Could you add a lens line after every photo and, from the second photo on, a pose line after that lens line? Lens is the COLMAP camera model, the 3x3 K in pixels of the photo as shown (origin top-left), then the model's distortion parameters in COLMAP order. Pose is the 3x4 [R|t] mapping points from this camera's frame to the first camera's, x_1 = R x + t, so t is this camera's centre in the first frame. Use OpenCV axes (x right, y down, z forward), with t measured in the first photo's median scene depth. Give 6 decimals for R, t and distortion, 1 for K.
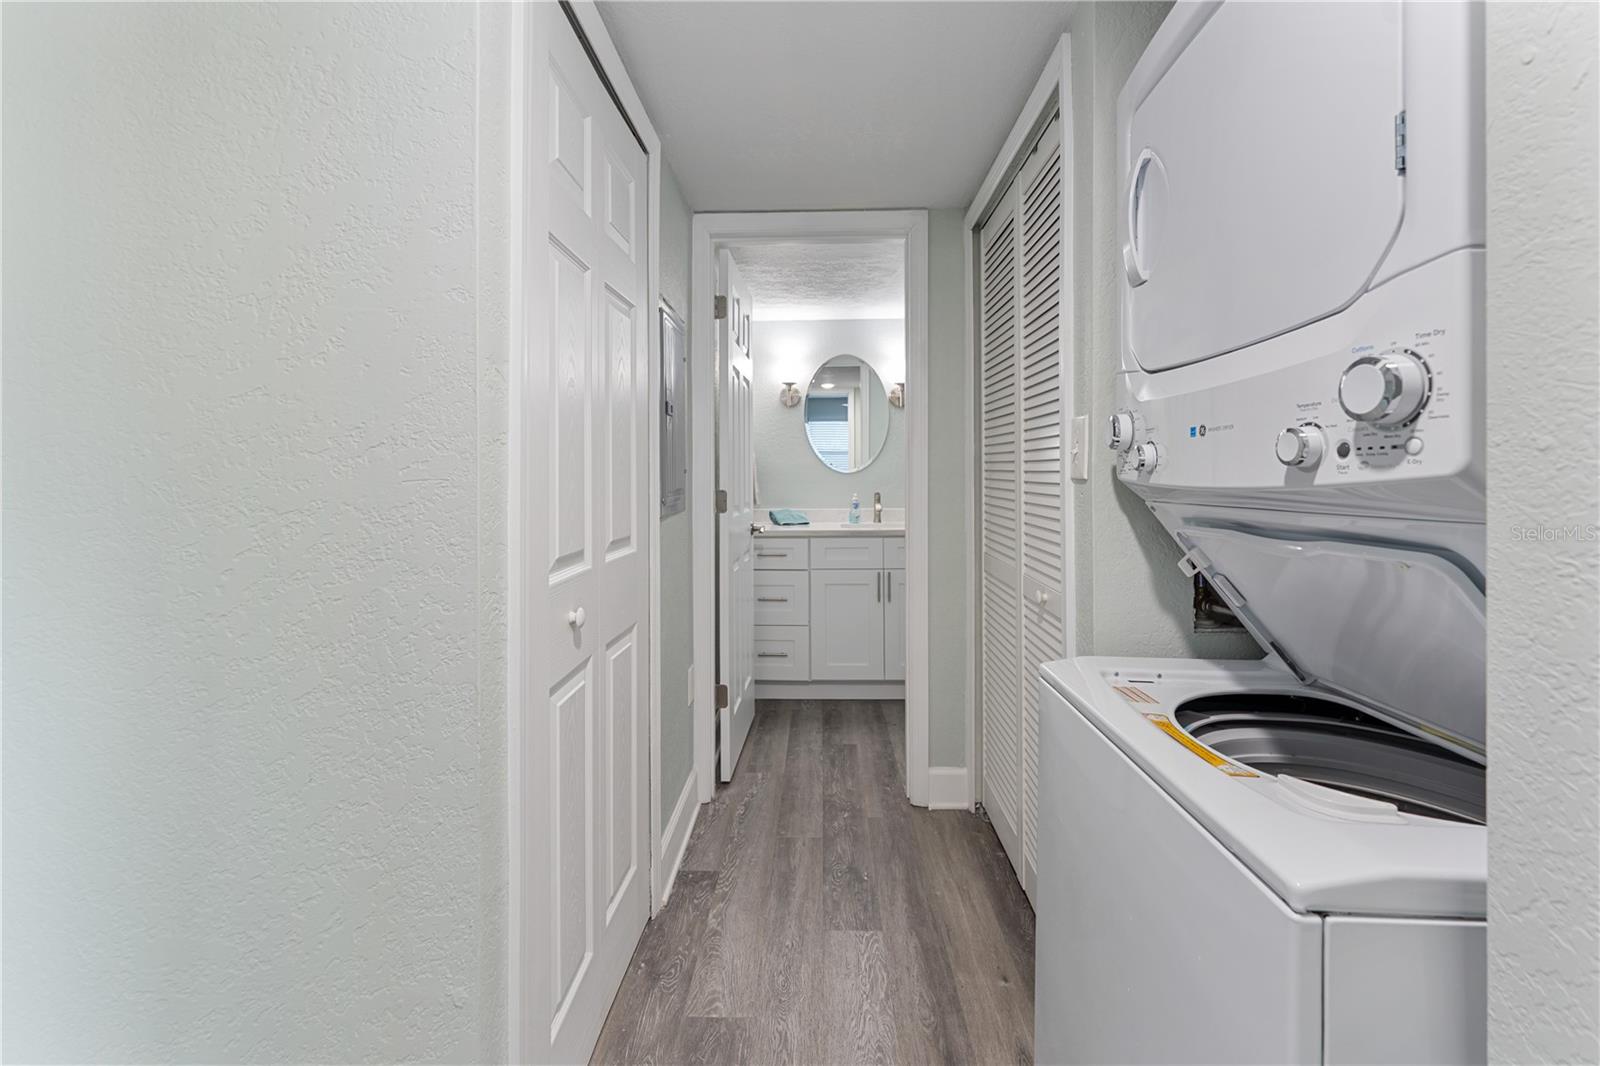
lens RADIAL K [[659.0, 0, 802.0], [0, 659.0, 497.5], [0, 0, 1]] dist [0.000069, -0.000171]
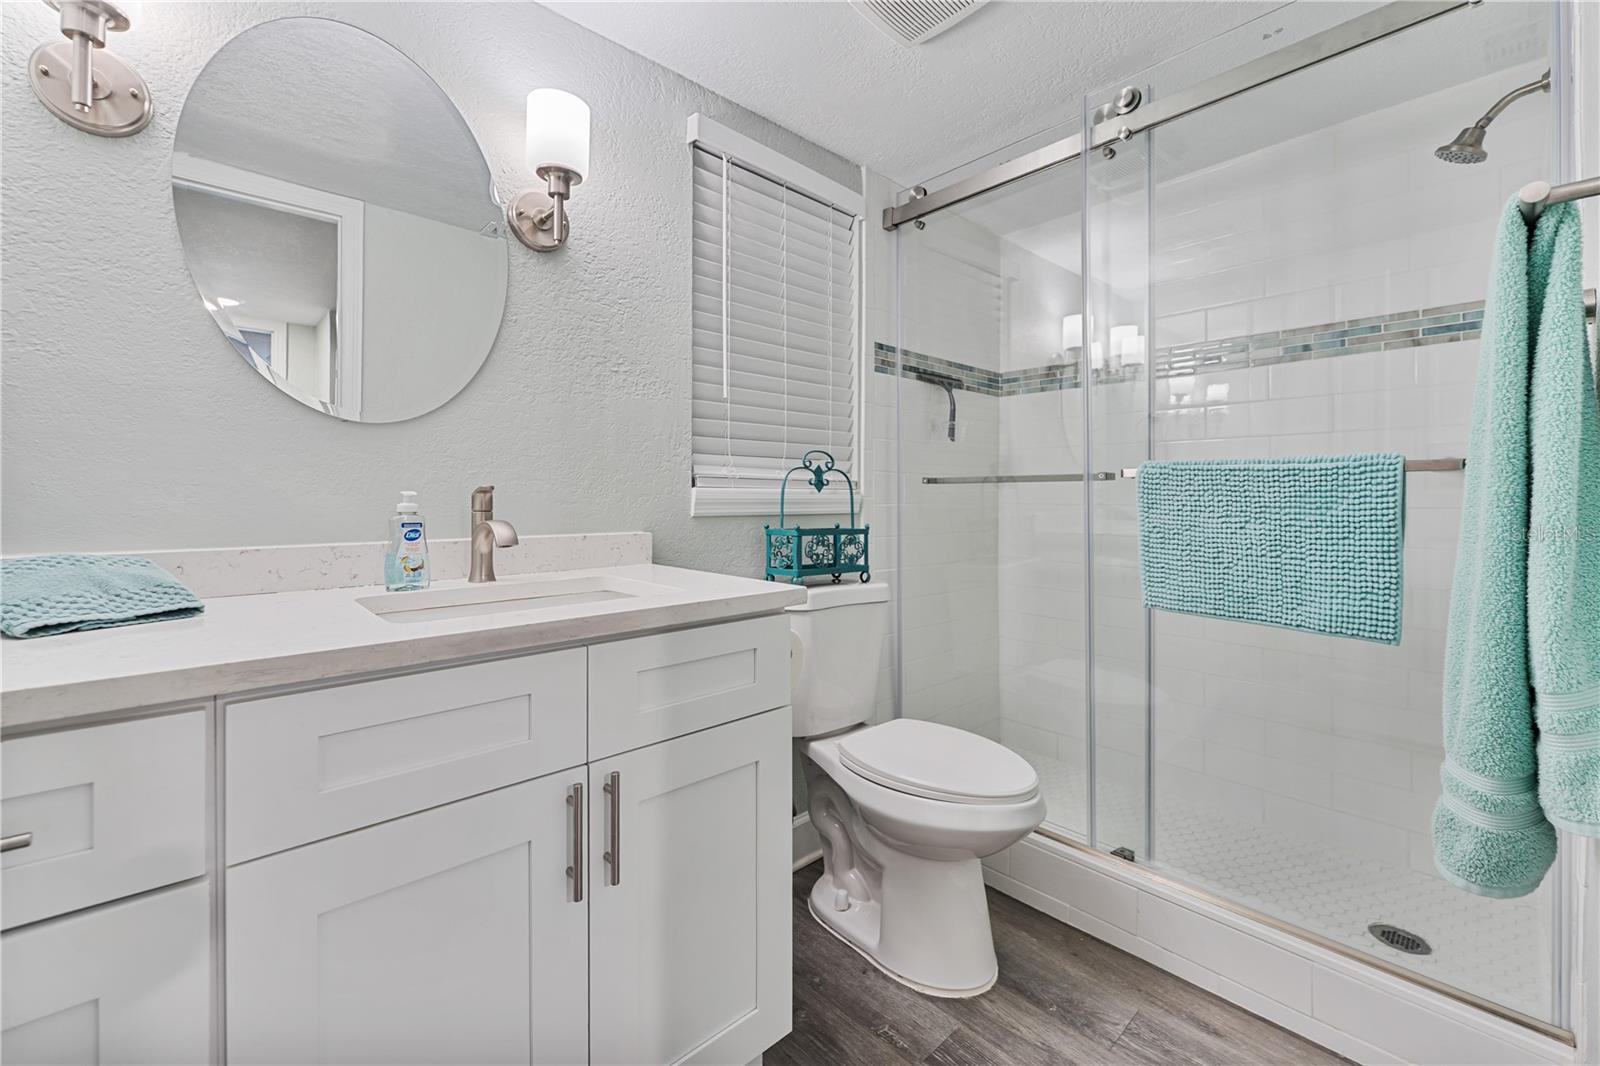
lens RADIAL K [[659.0, 0, 802.0], [0, 659.0, 497.5], [0, 0, 1]] dist [0.000069, -0.000171]
pose [[0.710923, -0.006007, 0.703244, -0.002937], [0.008240, 0.999966, 0.000212, -0.001440], [-0.703221, 0.005644, 0.710949, 0.729597]]
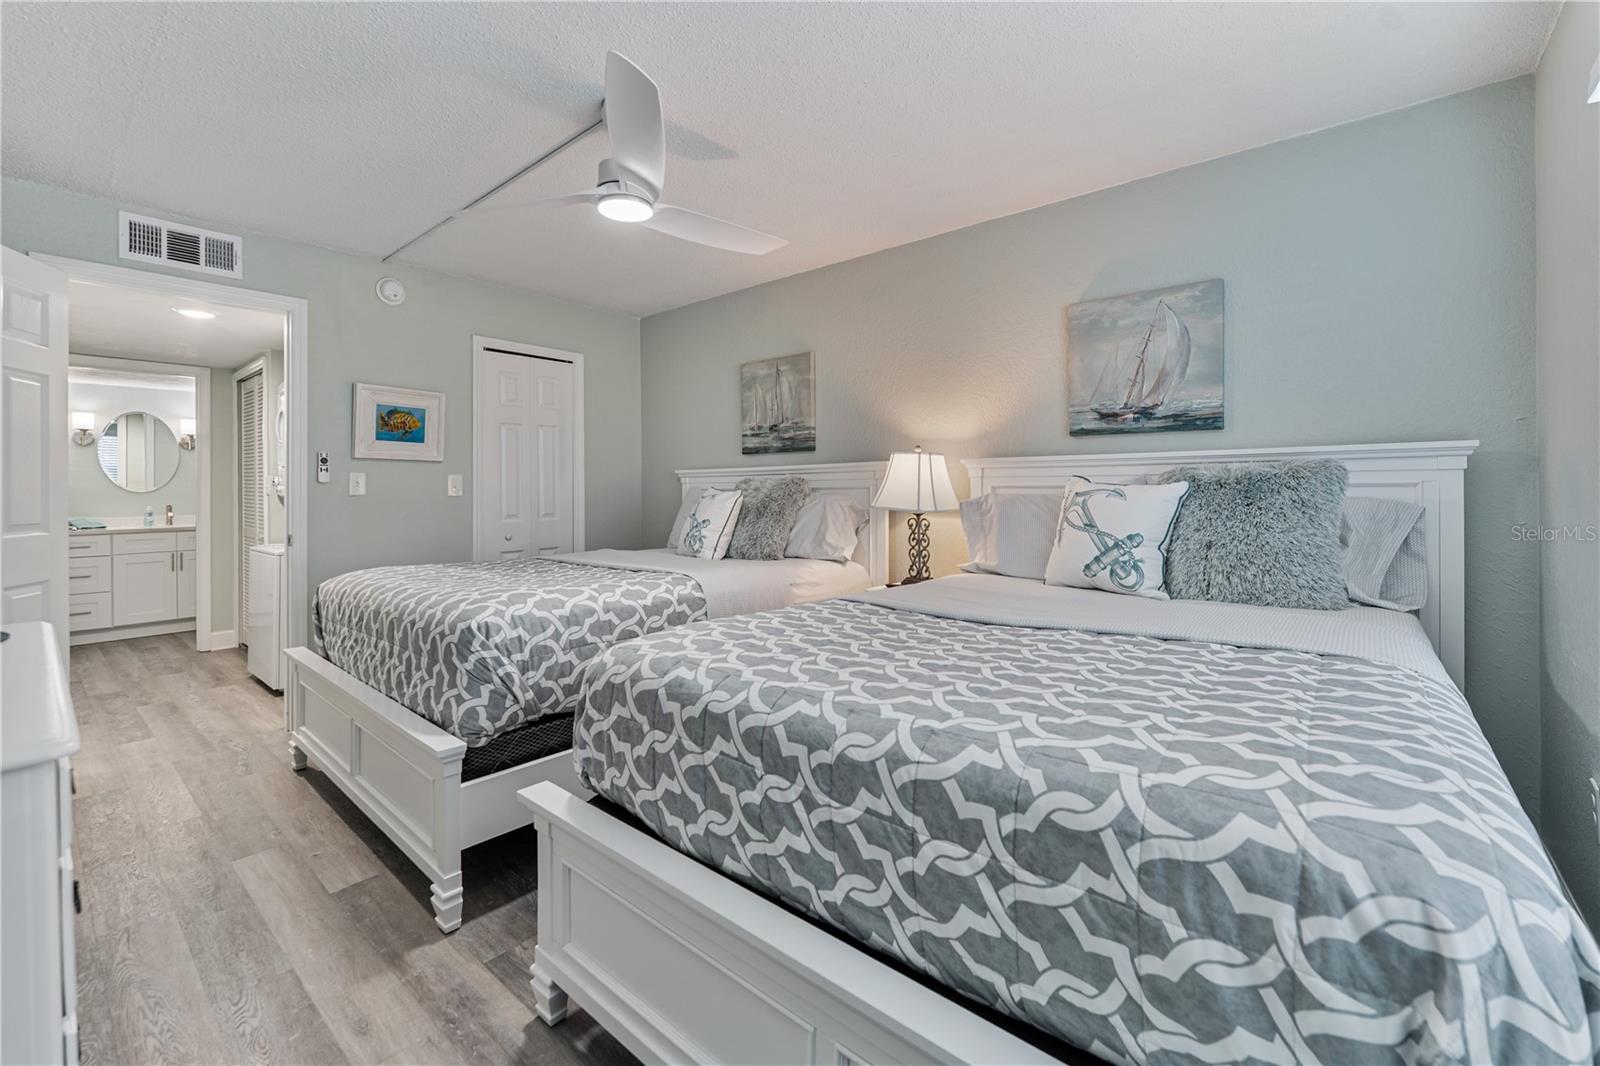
lens RADIAL K [[652.6, 0, 797.3], [0, 652.6, 485.0], [0, 0, 1]] dist [-0.000155, -0.000085]
pose [[0.616226, -0.007177, 0.787537, -0.192417], [0.012804, 0.999918, -0.000906, -0.036831], [-0.787466, 0.010642, 0.616267, -1.146217]]
